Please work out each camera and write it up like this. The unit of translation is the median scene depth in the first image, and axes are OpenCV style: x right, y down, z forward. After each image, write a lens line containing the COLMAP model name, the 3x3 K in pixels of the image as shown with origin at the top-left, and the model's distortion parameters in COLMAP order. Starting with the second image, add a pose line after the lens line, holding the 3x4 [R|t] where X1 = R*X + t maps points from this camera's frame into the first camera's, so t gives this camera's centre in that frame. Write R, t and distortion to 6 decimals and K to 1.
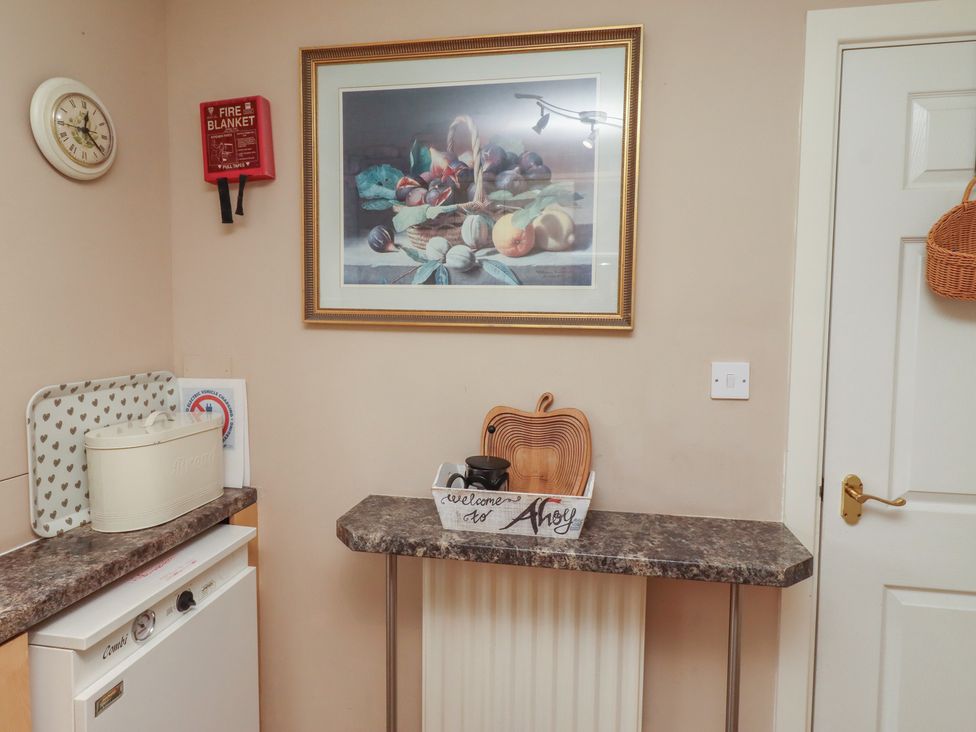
lens RADIAL K [[581.8, 0, 497.1], [0, 581.8, 351.2], [0, 0, 1]] dist [0.003805, -0.001007]
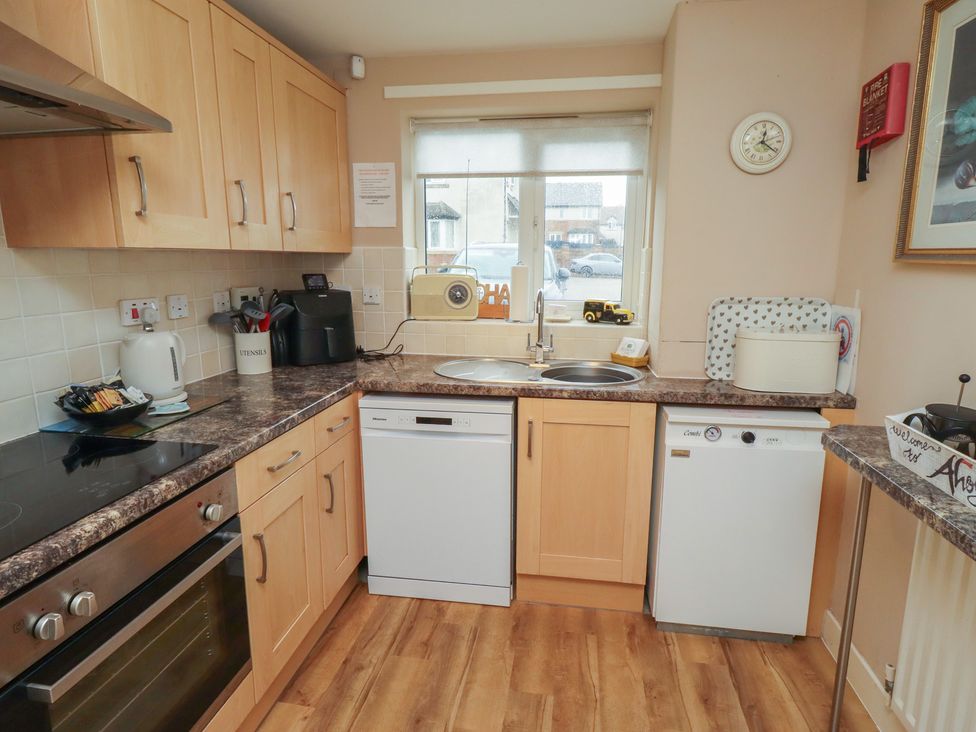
lens RADIAL K [[518.7, 0, 491.7], [0, 518.7, 351.1], [0, 0, 1]] dist [-0.000045, -0.000202]
pose [[0.013300, 0.165282, -0.986157, 0.772473], [-0.062935, 0.984427, 0.164144, 0.005293], [0.997929, 0.059881, 0.023495, 0.235104]]
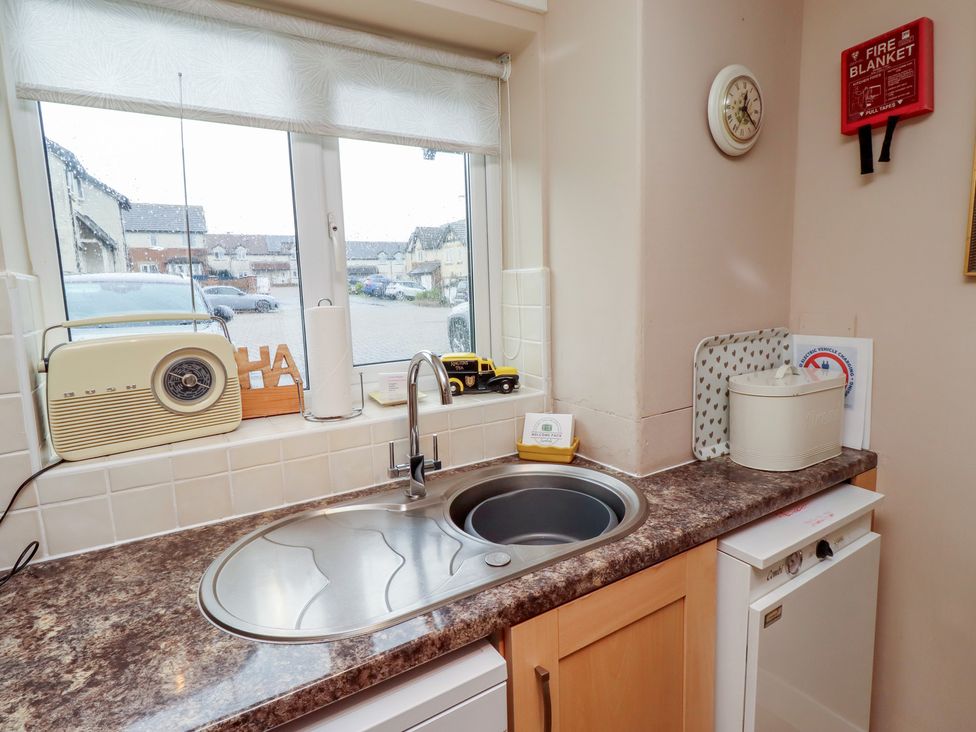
lens RADIAL K [[528.1, 0, 490.9], [0, 528.1, 351.9], [0, 0, 1]] dist [0.002656, -0.000229]
pose [[0.652856, 0.066528, -0.754555, -0.220187], [-0.006979, 0.996622, 0.081832, 0.003980], [0.757450, -0.048158, 0.651114, -0.043531]]
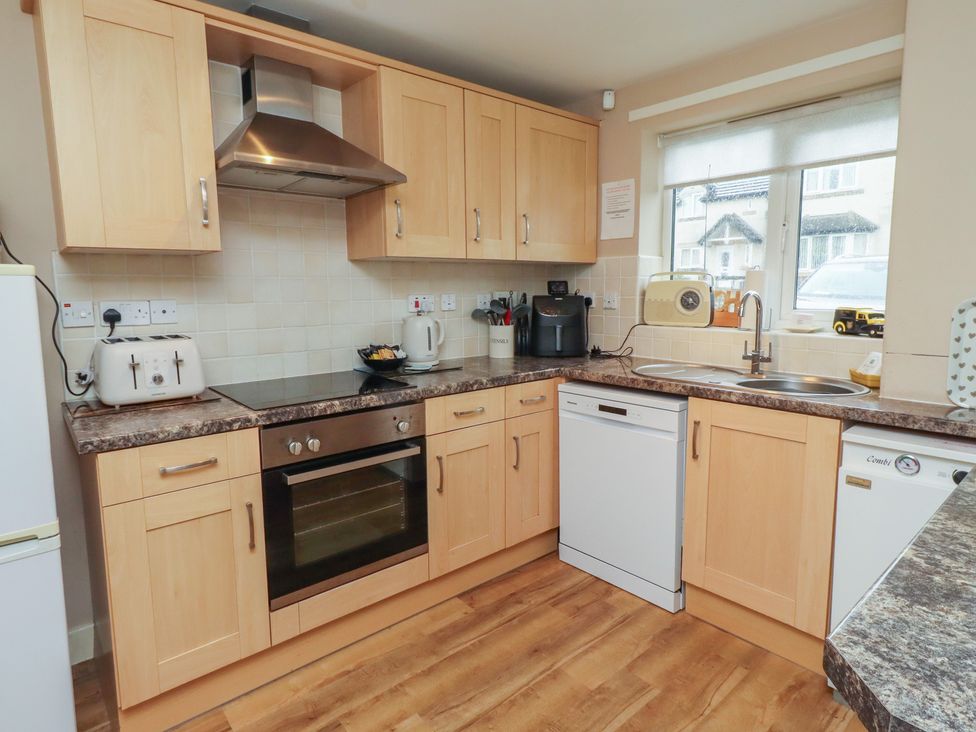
lens RADIAL K [[550.2, 0, 488.4], [0, 550.2, 353.0], [0, 0, 1]] dist [-0.000556, -0.000633]
pose [[-0.634972, 0.087625, -0.767549, 0.881065], [-0.044376, 0.987769, 0.149477, 0.043092], [0.771259, 0.128974, -0.623317, 0.865105]]
